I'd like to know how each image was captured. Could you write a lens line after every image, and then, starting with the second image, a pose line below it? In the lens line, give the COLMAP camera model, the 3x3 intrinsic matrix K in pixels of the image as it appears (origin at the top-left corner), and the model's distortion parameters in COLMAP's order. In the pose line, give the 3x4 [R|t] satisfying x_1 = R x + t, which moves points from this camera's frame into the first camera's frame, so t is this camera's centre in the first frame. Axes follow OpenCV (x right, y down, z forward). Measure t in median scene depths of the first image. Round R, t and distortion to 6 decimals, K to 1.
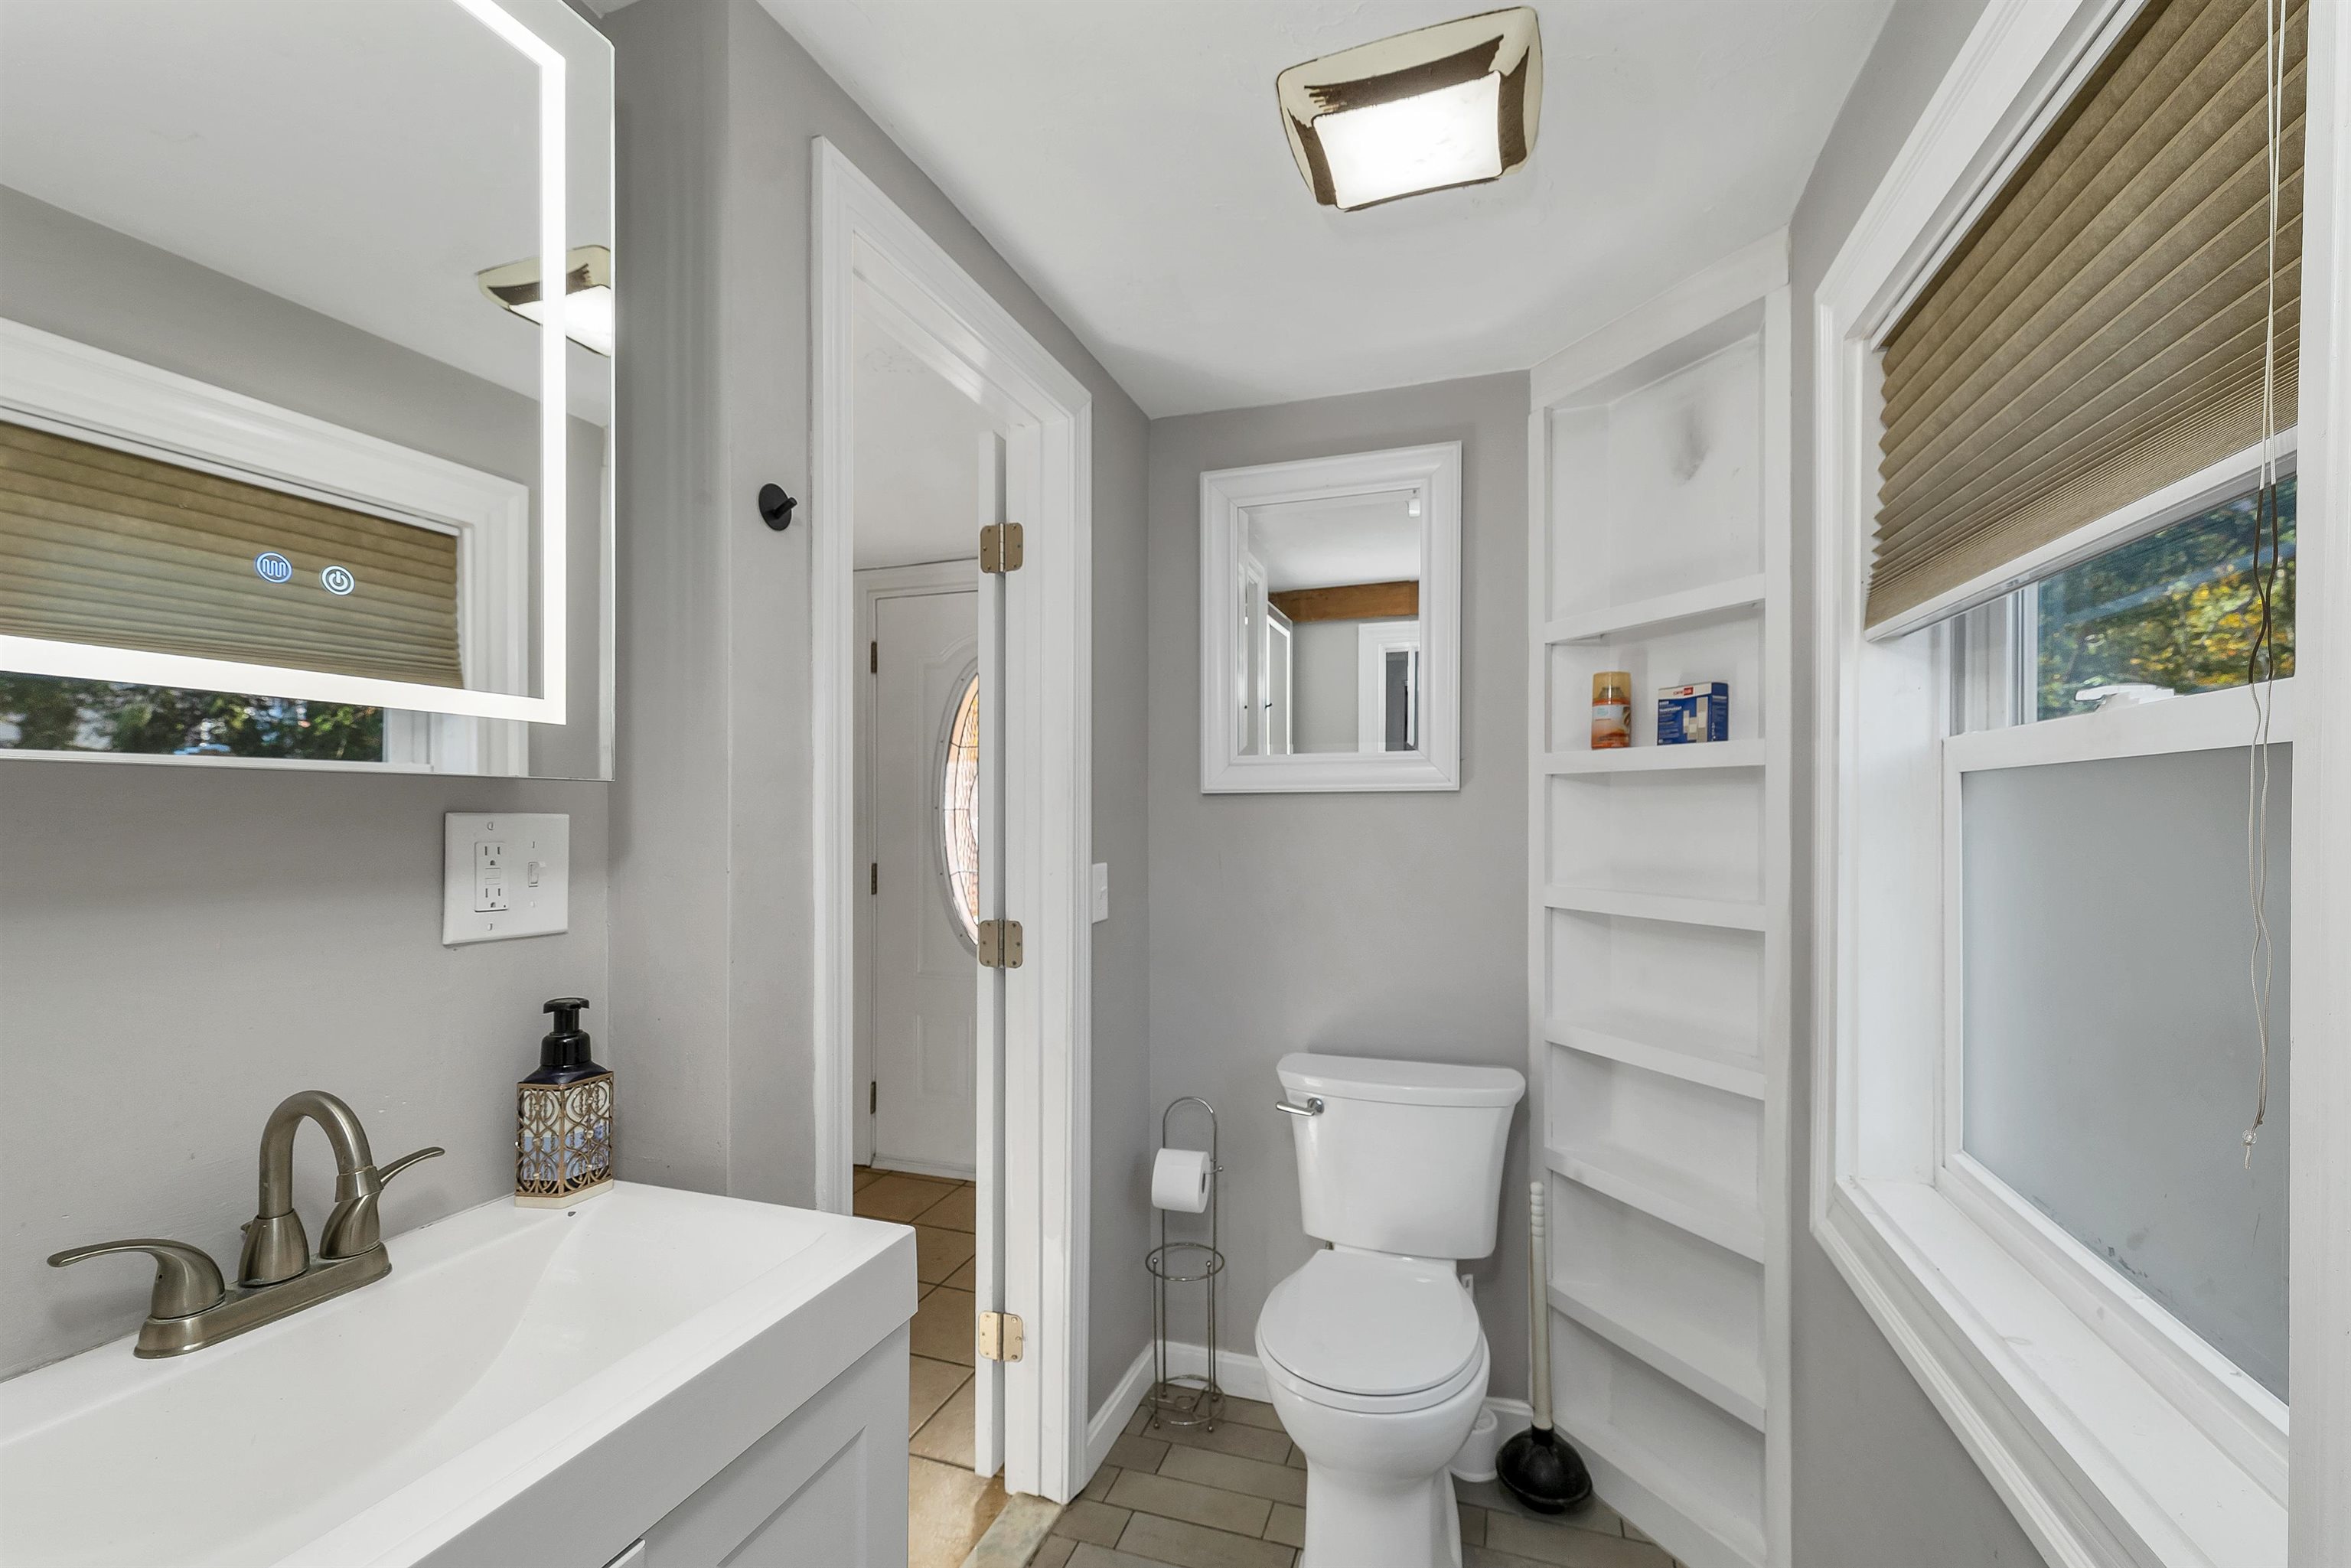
lens RADIAL K [[988.3, 0, 1177.6], [0, 988.3, 788.4], [0, 0, 1]] dist [0.001563, -0.001094]
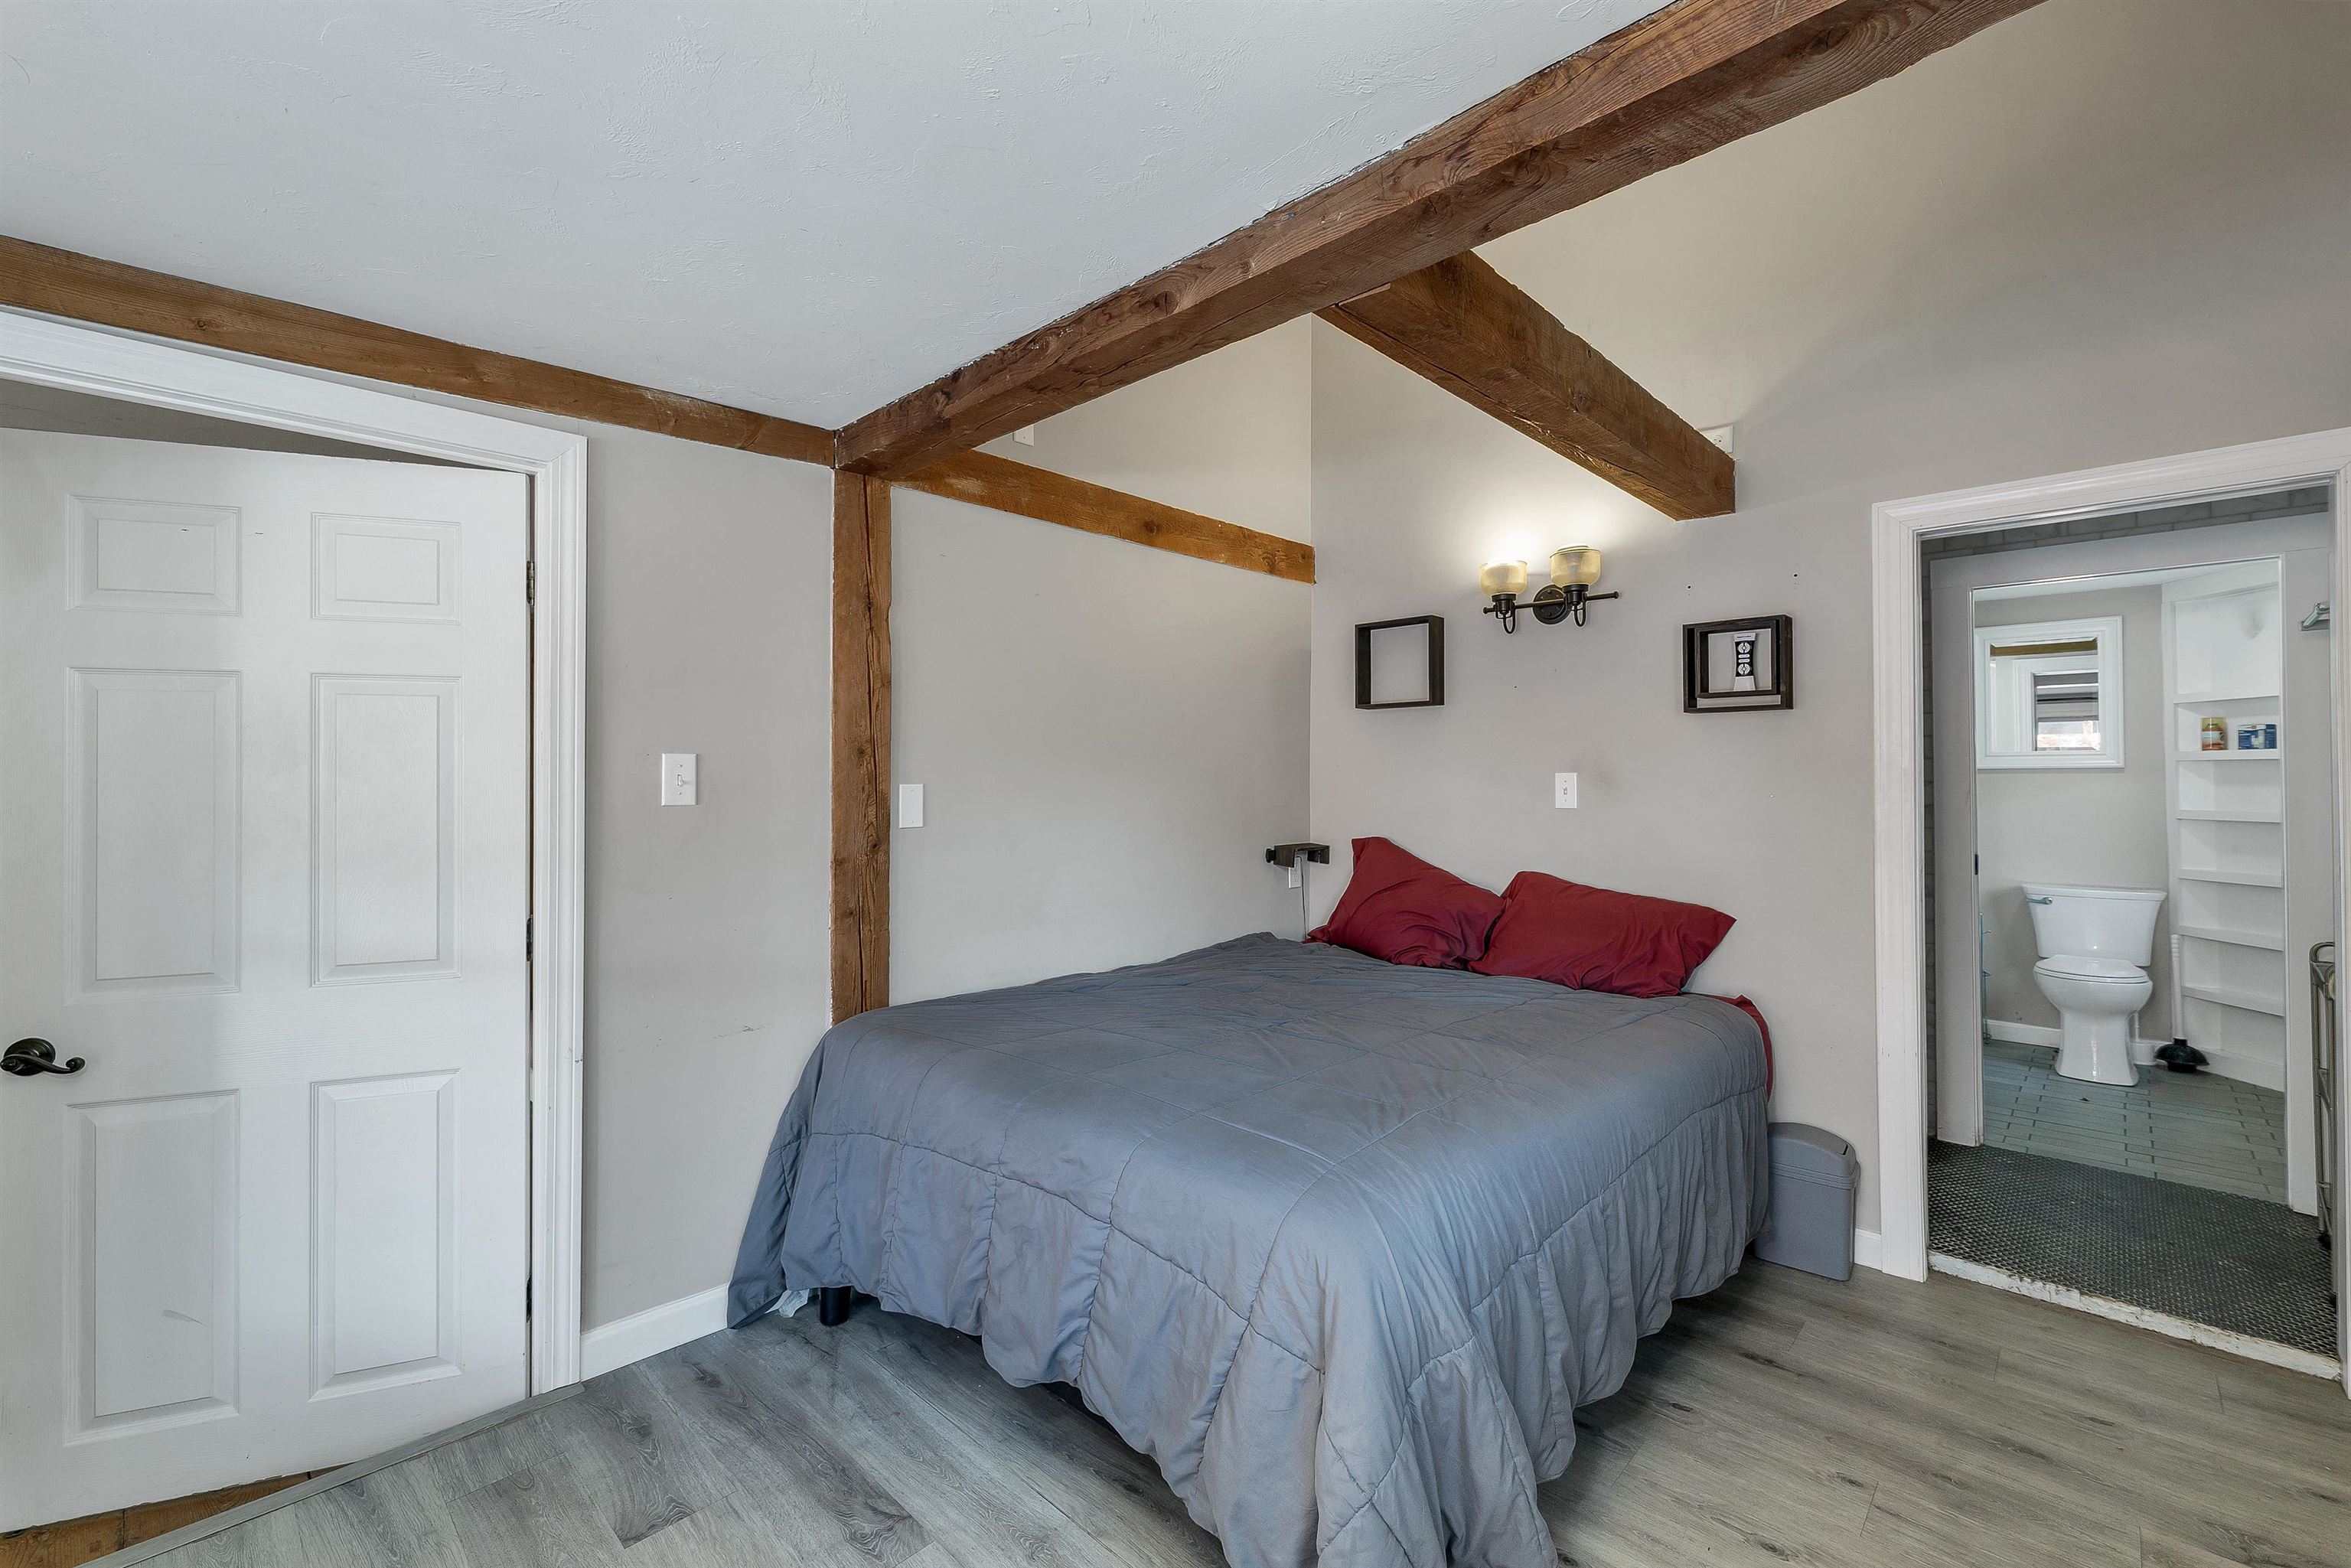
lens RADIAL K [[988.3, 0, 1142.9], [0, 988.3, 753.8], [0, 0, 1]] dist [0.001563, -0.001094]
pose [[0.900535, -0.014421, -0.434545, -0.811523], [0.006417, 0.999782, -0.019881, -0.003510], [0.434737, 0.015115, 0.900431, -2.173766]]
